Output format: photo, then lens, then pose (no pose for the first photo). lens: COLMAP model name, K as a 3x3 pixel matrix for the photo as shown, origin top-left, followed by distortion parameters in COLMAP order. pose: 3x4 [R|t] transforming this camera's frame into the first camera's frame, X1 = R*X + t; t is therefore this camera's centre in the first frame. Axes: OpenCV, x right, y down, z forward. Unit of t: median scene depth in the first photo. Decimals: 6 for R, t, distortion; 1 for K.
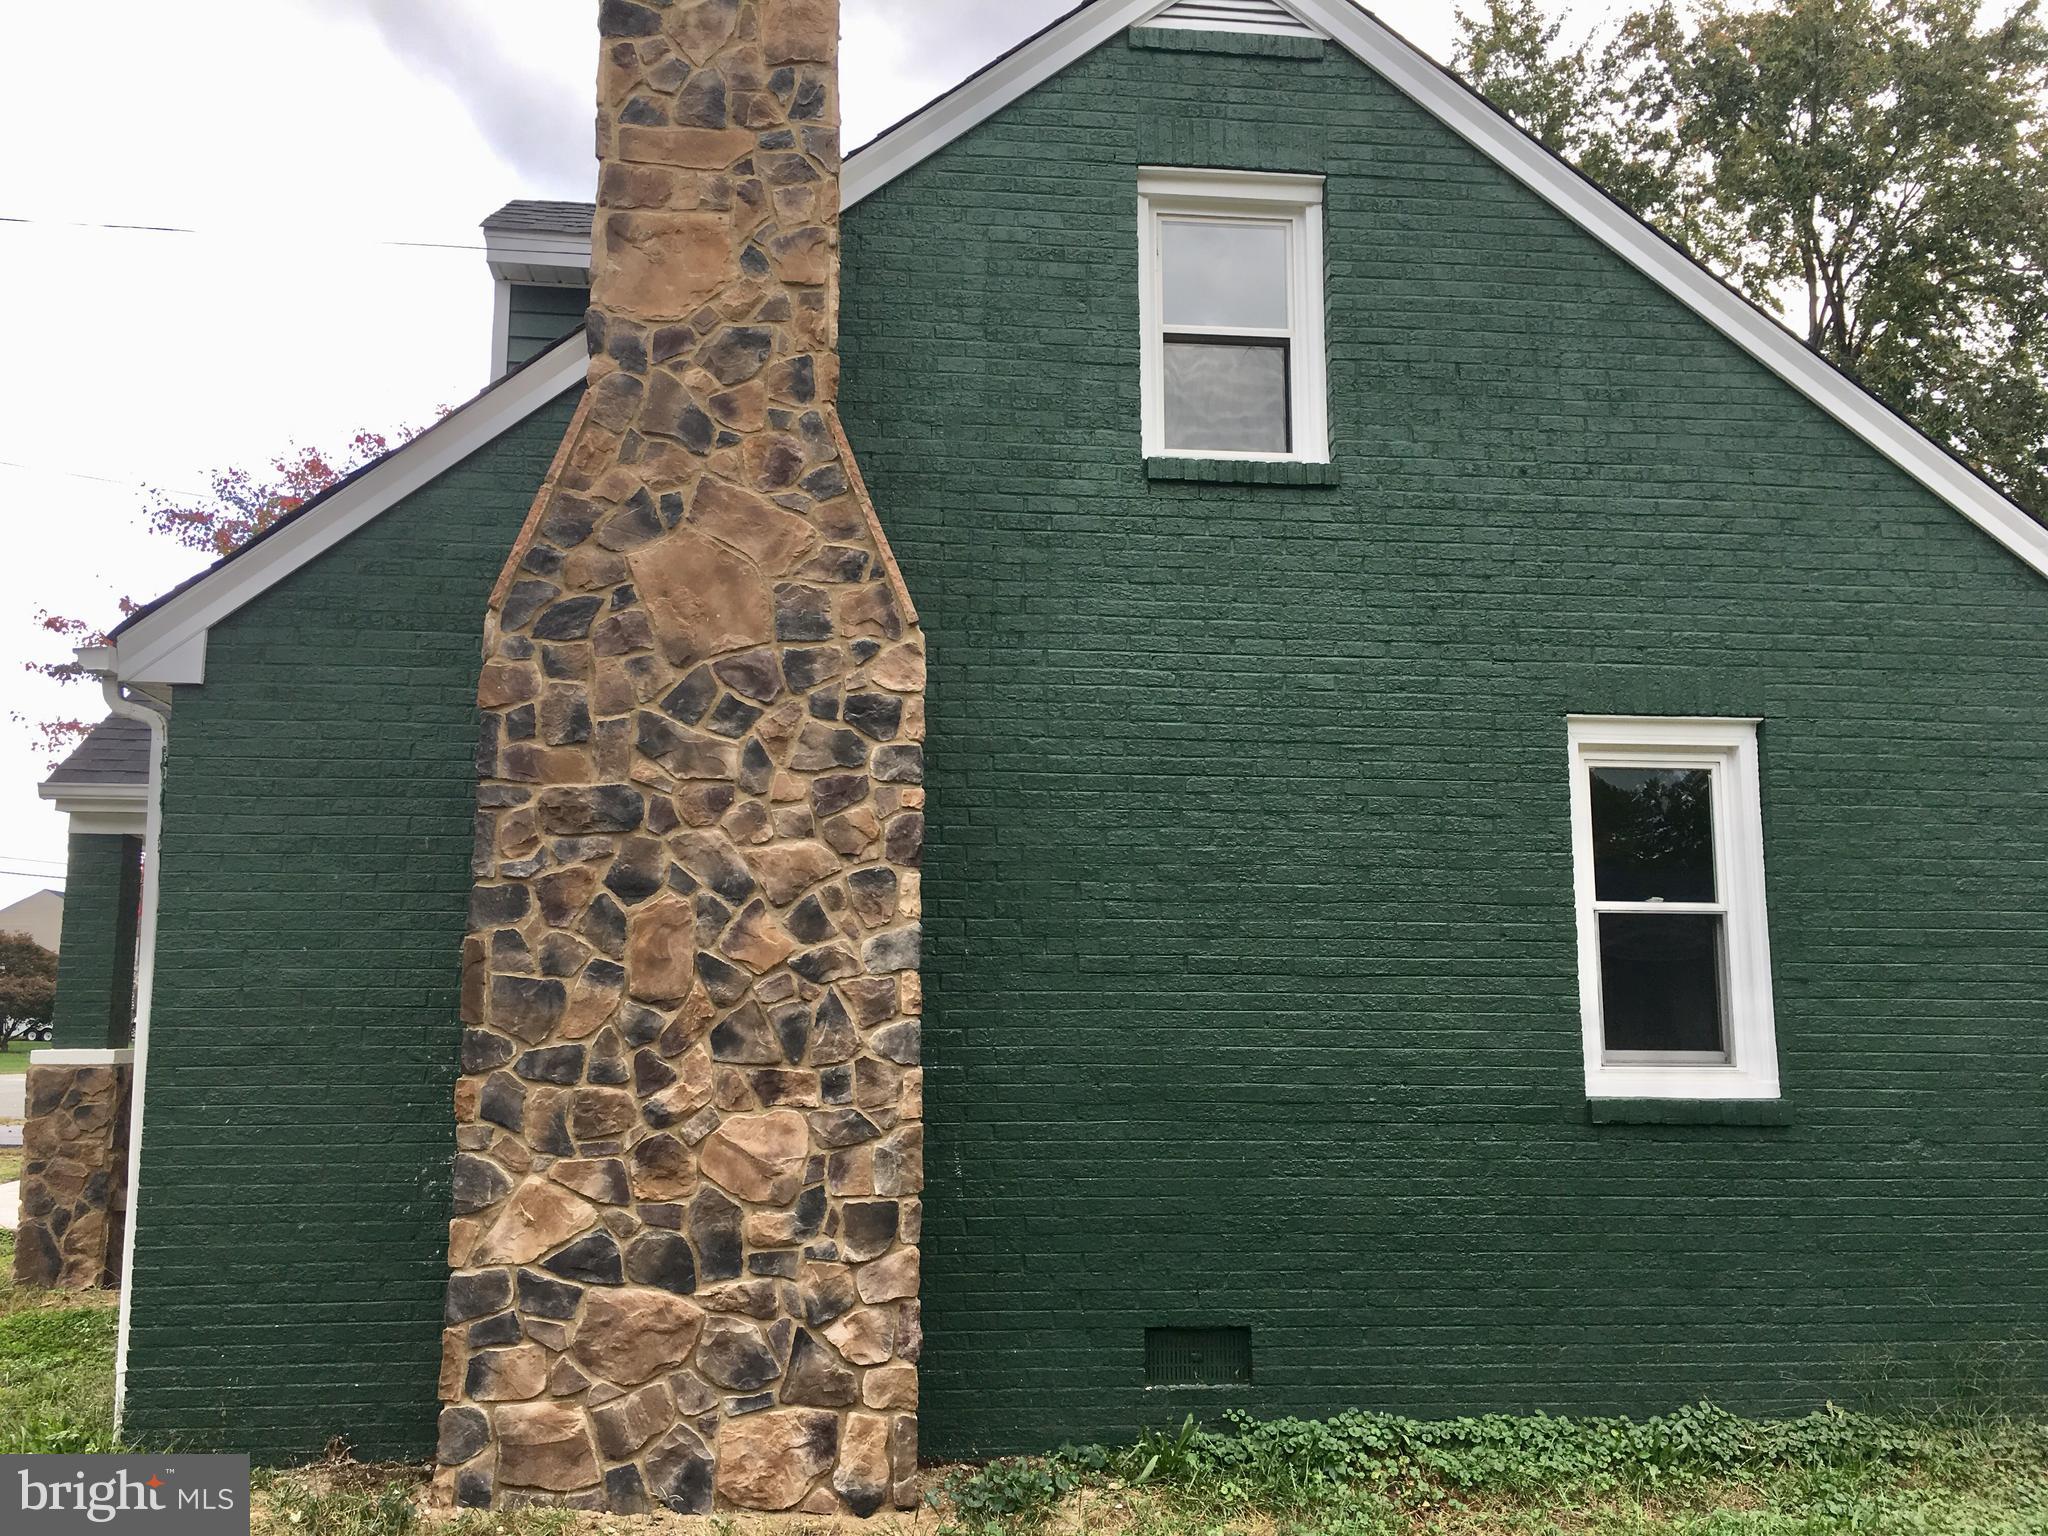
lens RADIAL K [[1749.3, 0, 1024.0], [0, 1749.3, 768.0], [0, 0, 1]] dist [0.082285, -0.102086]
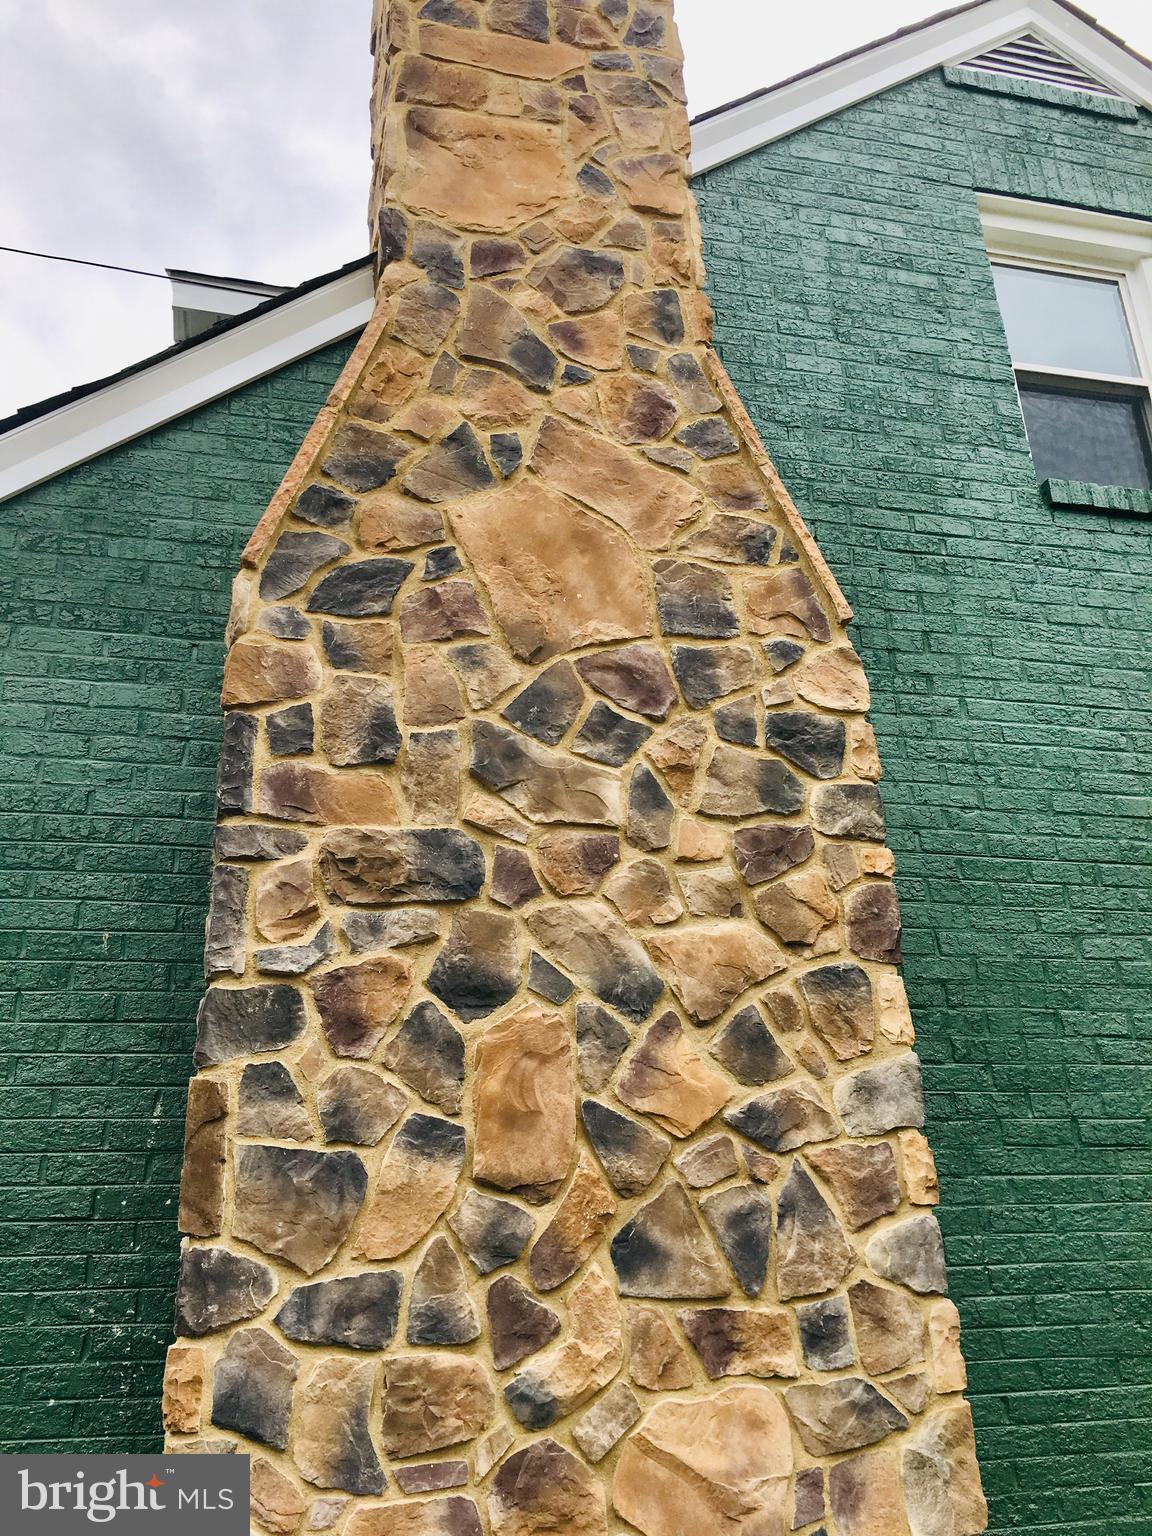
lens RADIAL K [[1312.0, 0, 576.0], [0, 1312.0, 768.0], [0, 0, 1]] dist [0.082285, -0.102086]
pose [[0.992074, 0.012110, 0.125073, -0.240761], [0.017716, 0.971923, -0.234632, 0.098303], [-0.124403, 0.234988, 0.964004, 0.531203]]
